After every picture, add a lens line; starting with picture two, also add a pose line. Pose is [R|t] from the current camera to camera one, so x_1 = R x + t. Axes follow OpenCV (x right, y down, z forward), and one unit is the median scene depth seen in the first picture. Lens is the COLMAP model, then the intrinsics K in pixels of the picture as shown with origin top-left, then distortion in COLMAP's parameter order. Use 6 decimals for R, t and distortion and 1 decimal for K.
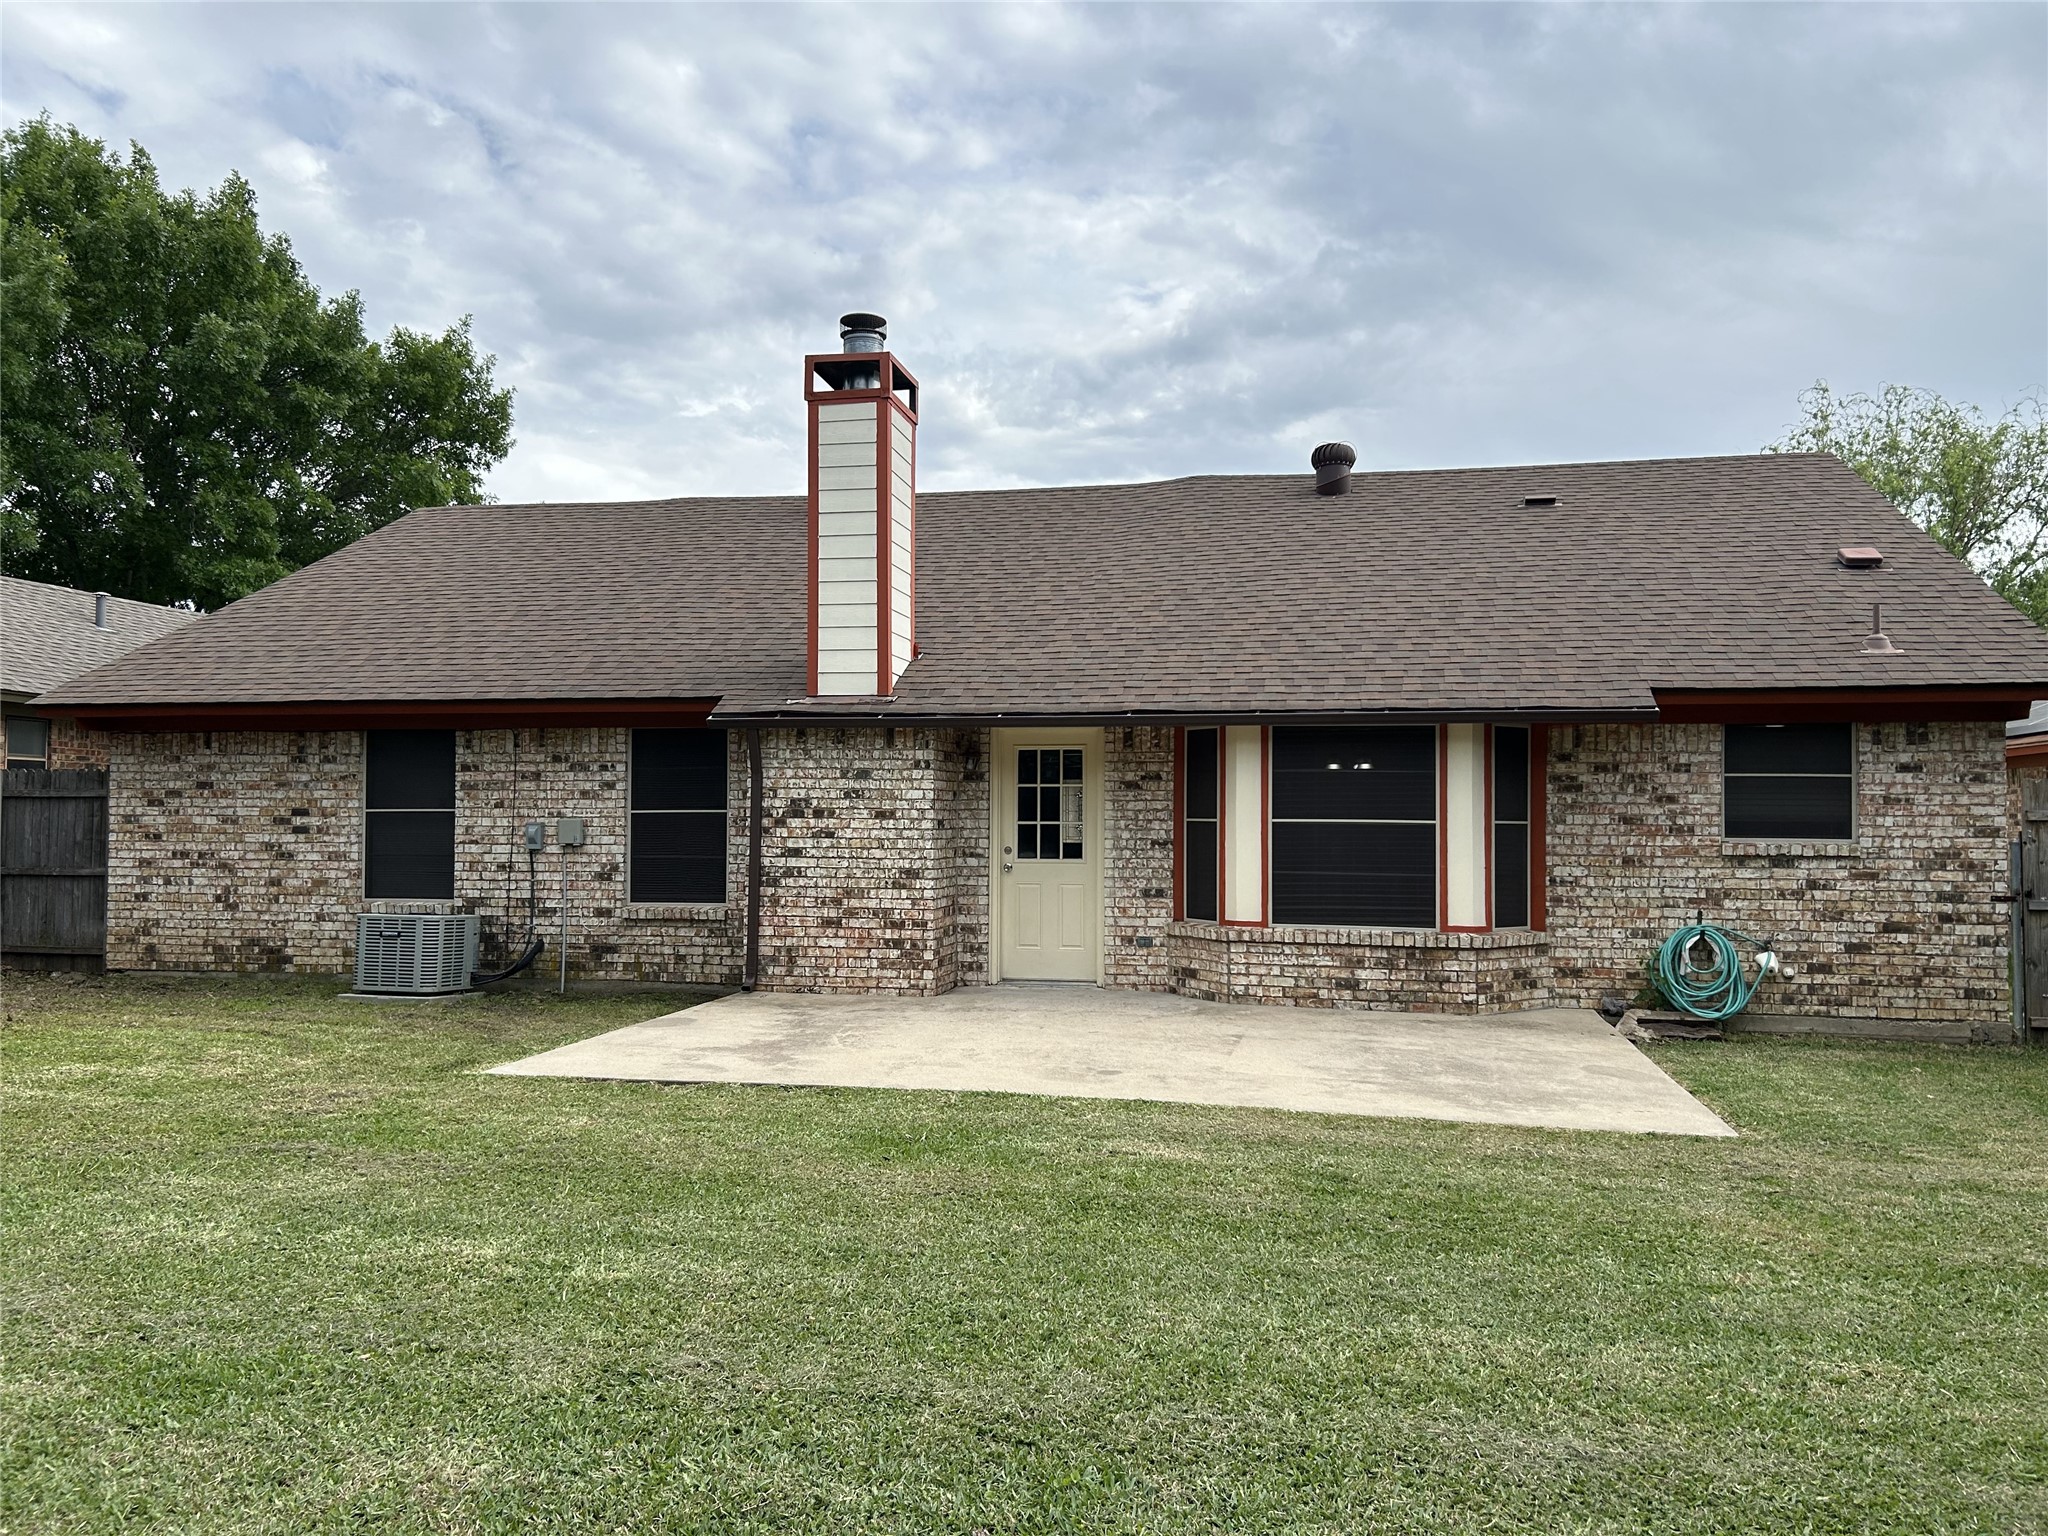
lens RADIAL K [[1487.5, 0, 1030.8], [0, 1487.5, 782.8], [0, 0, 1]] dist [0.066114, -0.078211]
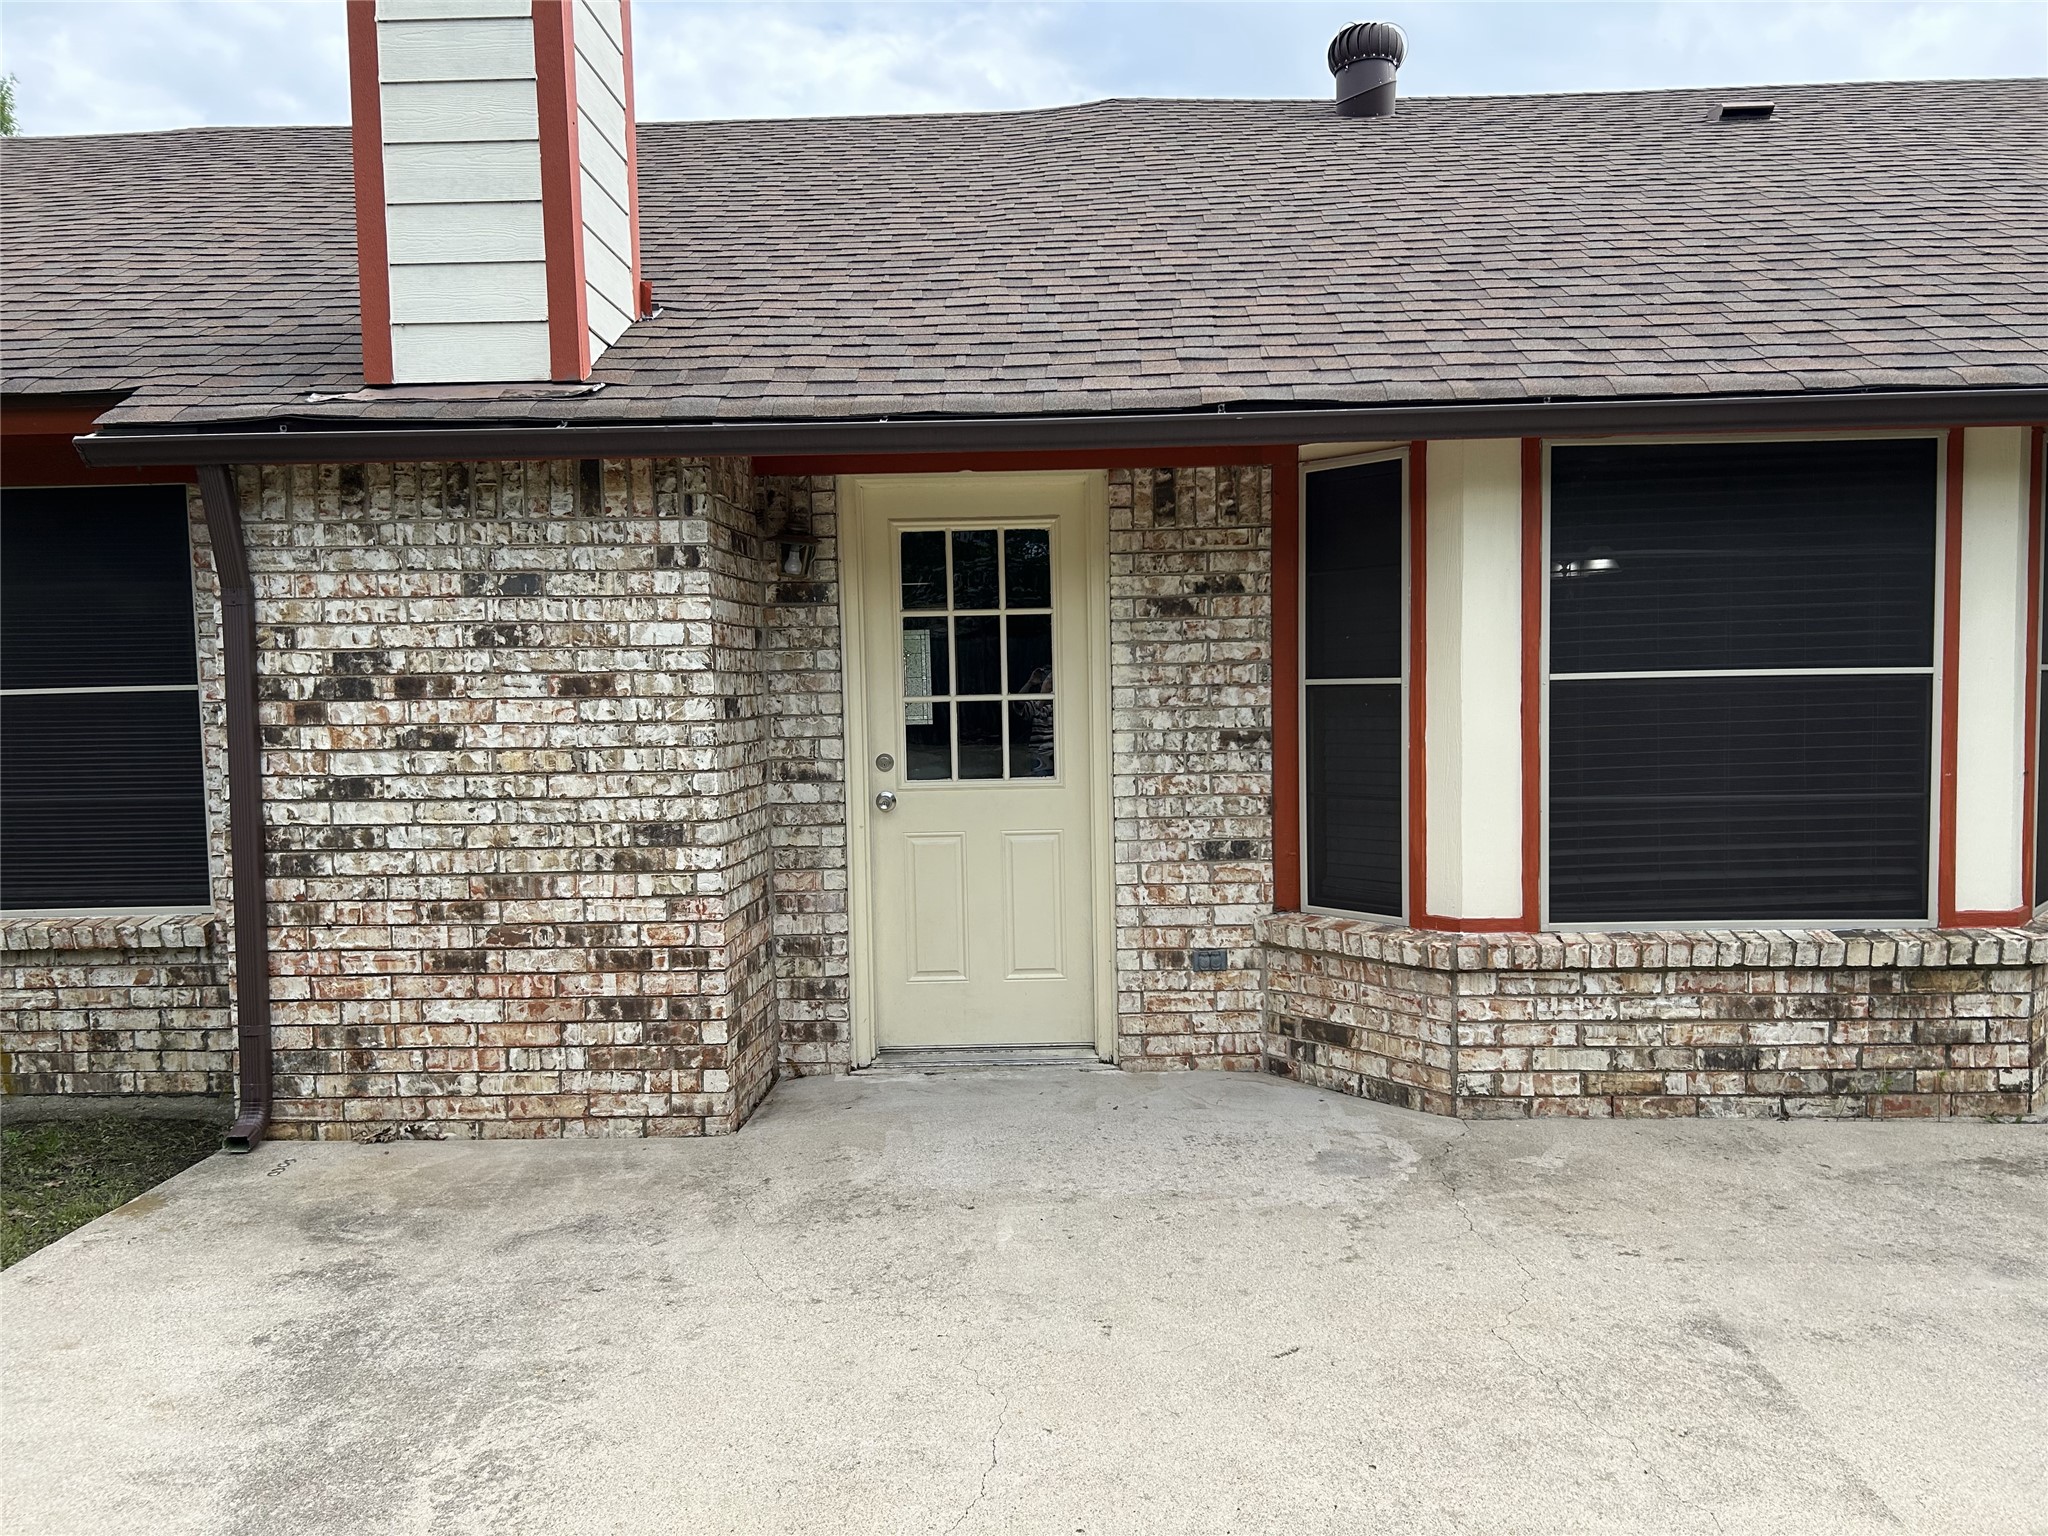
lens RADIAL K [[1487.5, 0, 1030.8], [0, 1487.5, 782.8], [0, 0, 1]] dist [0.066114, -0.078211]
pose [[0.984057, -0.036044, 0.174160, -0.051730], [0.021046, 0.995968, 0.087208, 0.014479], [-0.176601, -0.082152, 0.980848, 0.583599]]
